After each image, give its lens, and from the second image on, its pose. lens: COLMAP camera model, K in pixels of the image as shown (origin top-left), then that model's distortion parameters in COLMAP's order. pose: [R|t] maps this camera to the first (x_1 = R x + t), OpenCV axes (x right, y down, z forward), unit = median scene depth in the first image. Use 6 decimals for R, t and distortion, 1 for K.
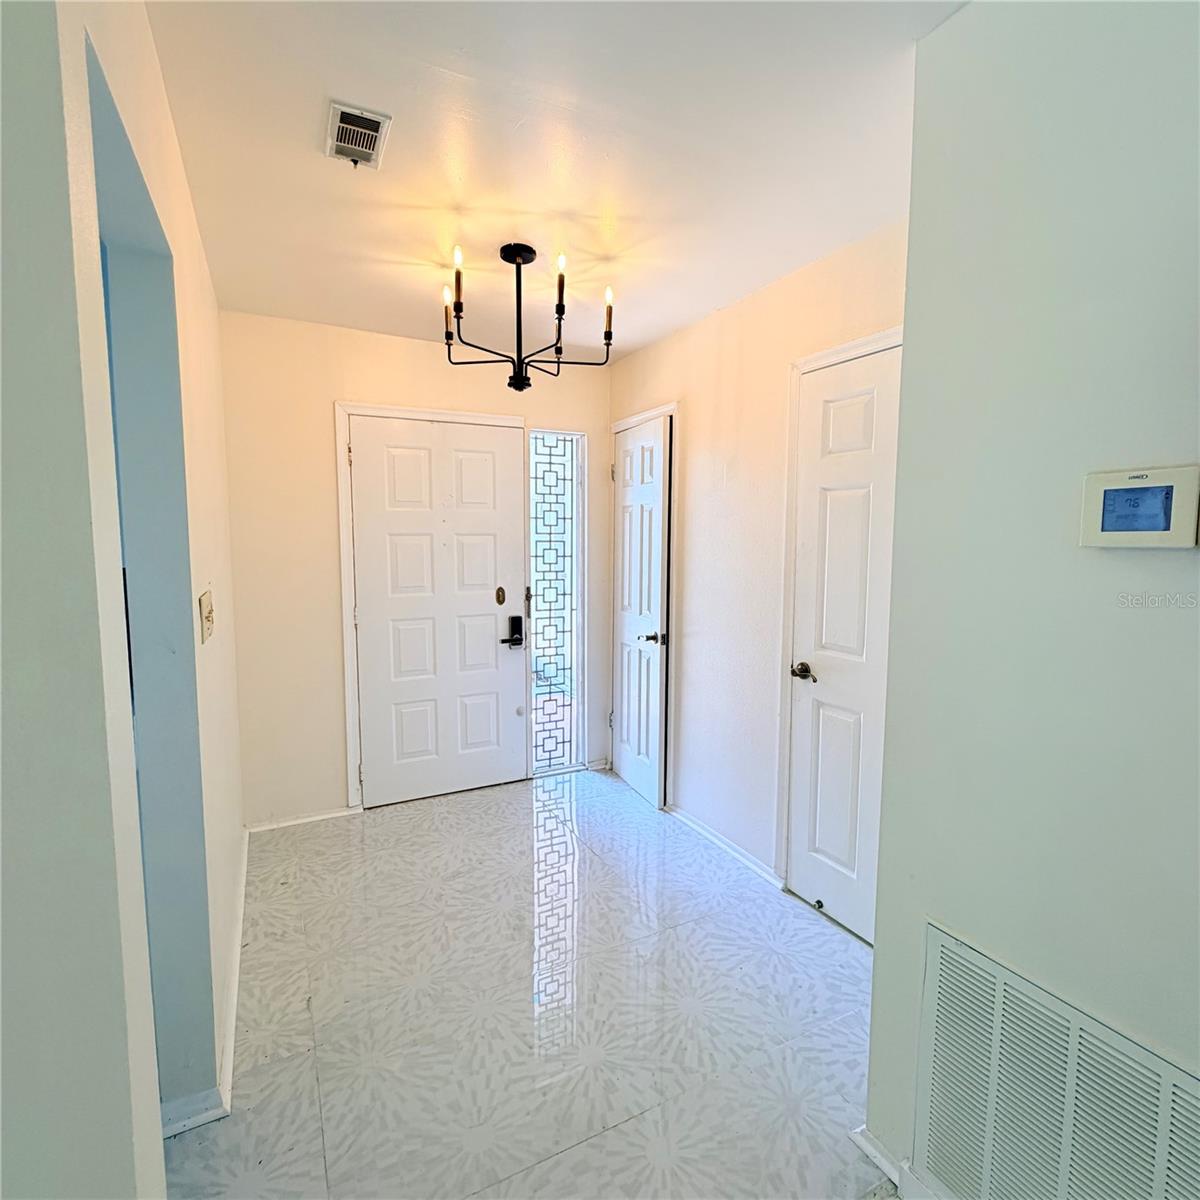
lens RADIAL K [[636.5, 0, 599.9], [0, 636.5, 599.3], [0, 0, 1]] dist [0.005831, -0.003278]
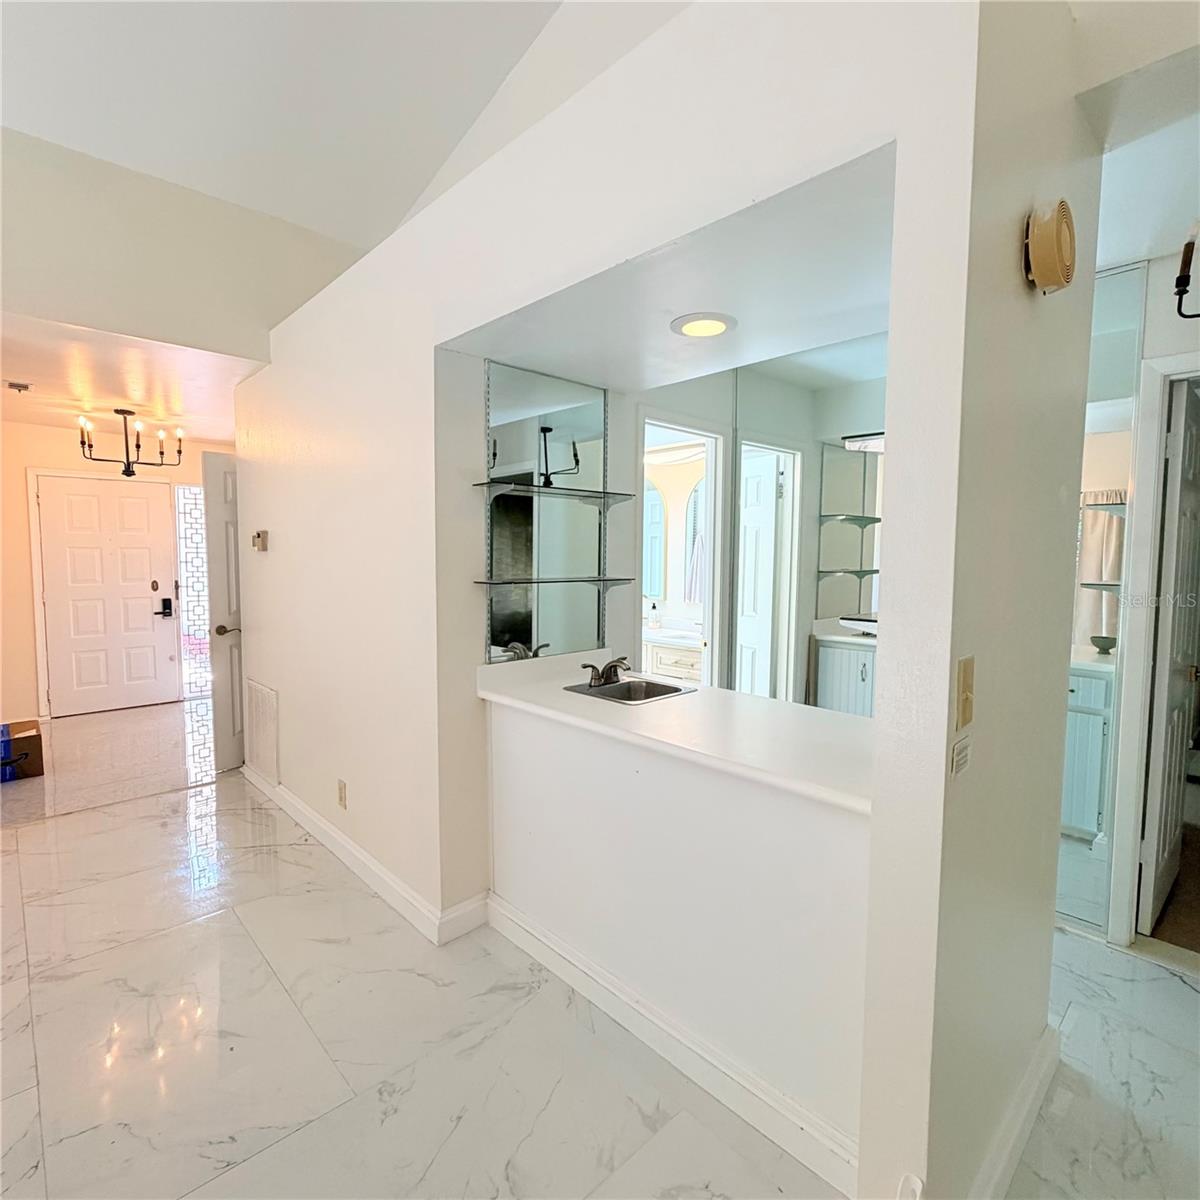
lens RADIAL K [[636.5, 0, 601.0], [0, 636.5, 600.3], [0, 0, 1]] dist [0.005831, -0.003278]
pose [[0.958803, -0.016301, 0.283604, 0.463248], [0.023765, 0.999455, -0.022896, 0.093756], [-0.283076, 0.028693, 0.958668, -0.862812]]
